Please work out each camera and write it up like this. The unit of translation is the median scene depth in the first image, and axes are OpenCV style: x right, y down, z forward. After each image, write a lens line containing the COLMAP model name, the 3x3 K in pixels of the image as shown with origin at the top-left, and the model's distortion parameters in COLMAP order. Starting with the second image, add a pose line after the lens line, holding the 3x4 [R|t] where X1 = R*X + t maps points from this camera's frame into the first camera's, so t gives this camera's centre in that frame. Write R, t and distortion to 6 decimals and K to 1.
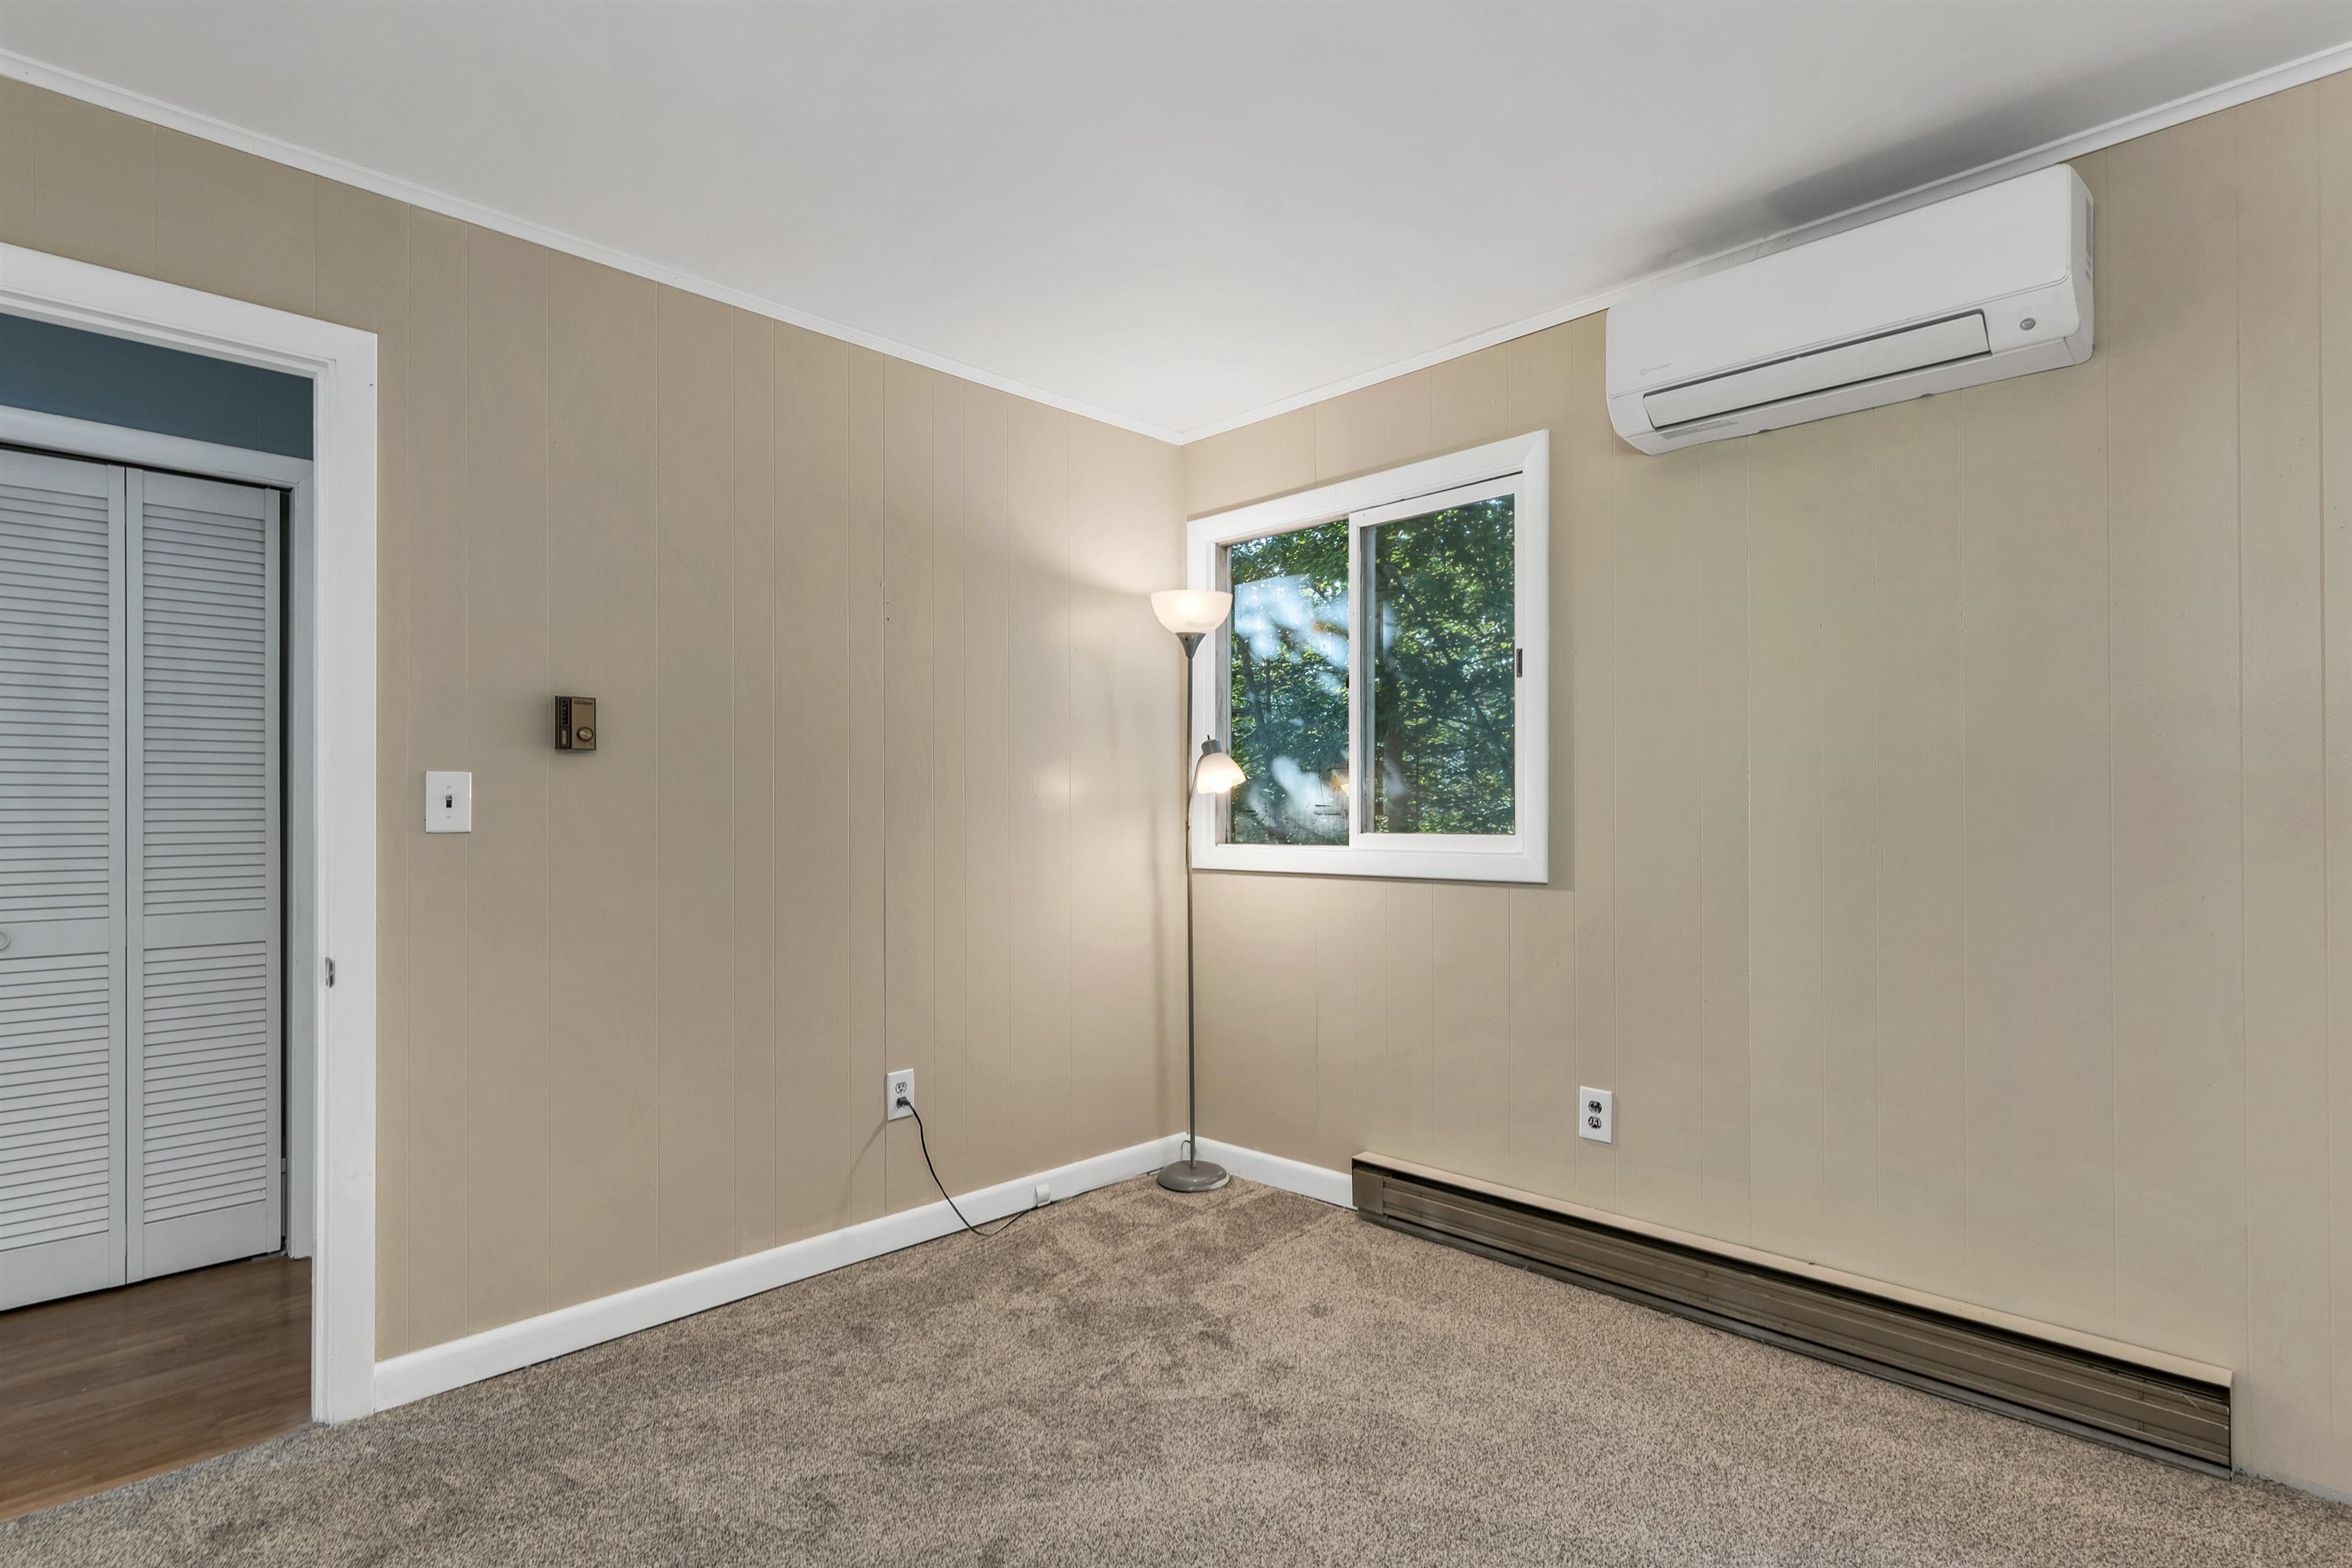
lens RADIAL K [[1142.3, 0, 1173.4], [0, 1142.3, 816.0], [0, 0, 1]] dist [0.000557, -0.000275]
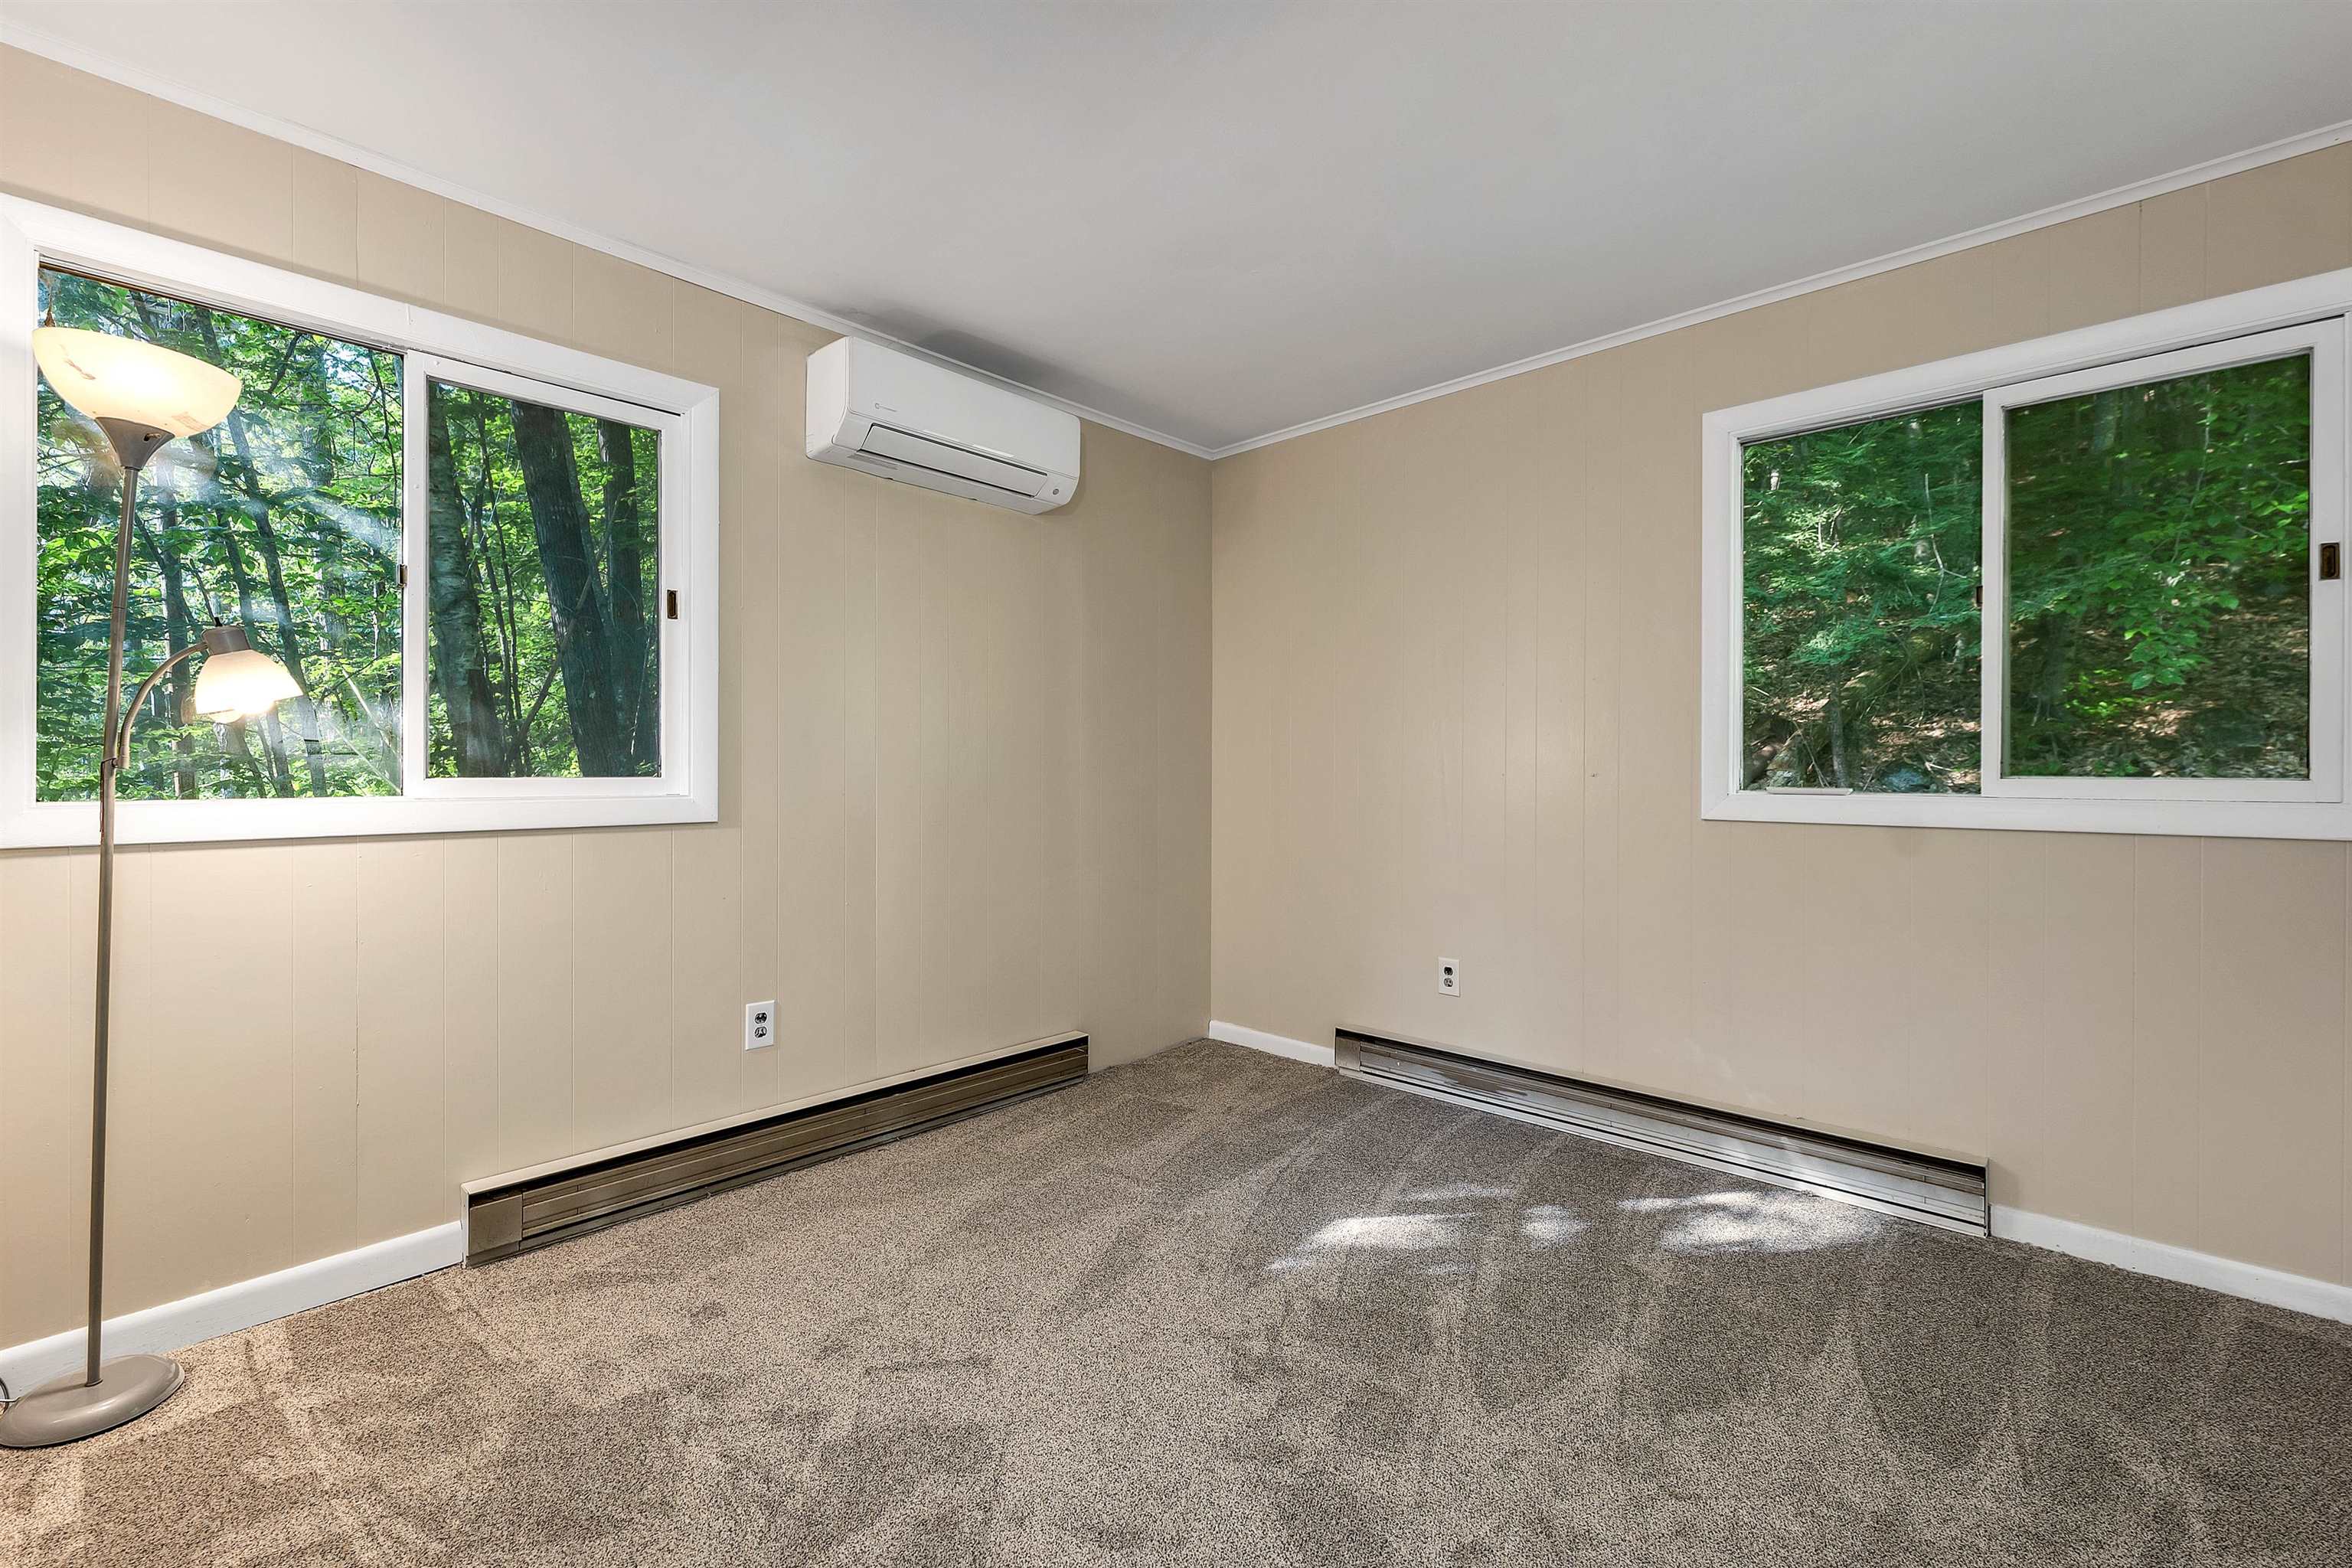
lens RADIAL K [[1004.2, 0, 1171.9], [0, 1004.2, 771.7], [0, 0, 1]] dist [0.000197, 0.000196]
pose [[-0.043397, -0.005264, 0.999044, -0.614723], [-0.009333, 0.999945, 0.004863, 0.003738], [-0.999014, -0.009114, -0.043444, 0.622581]]
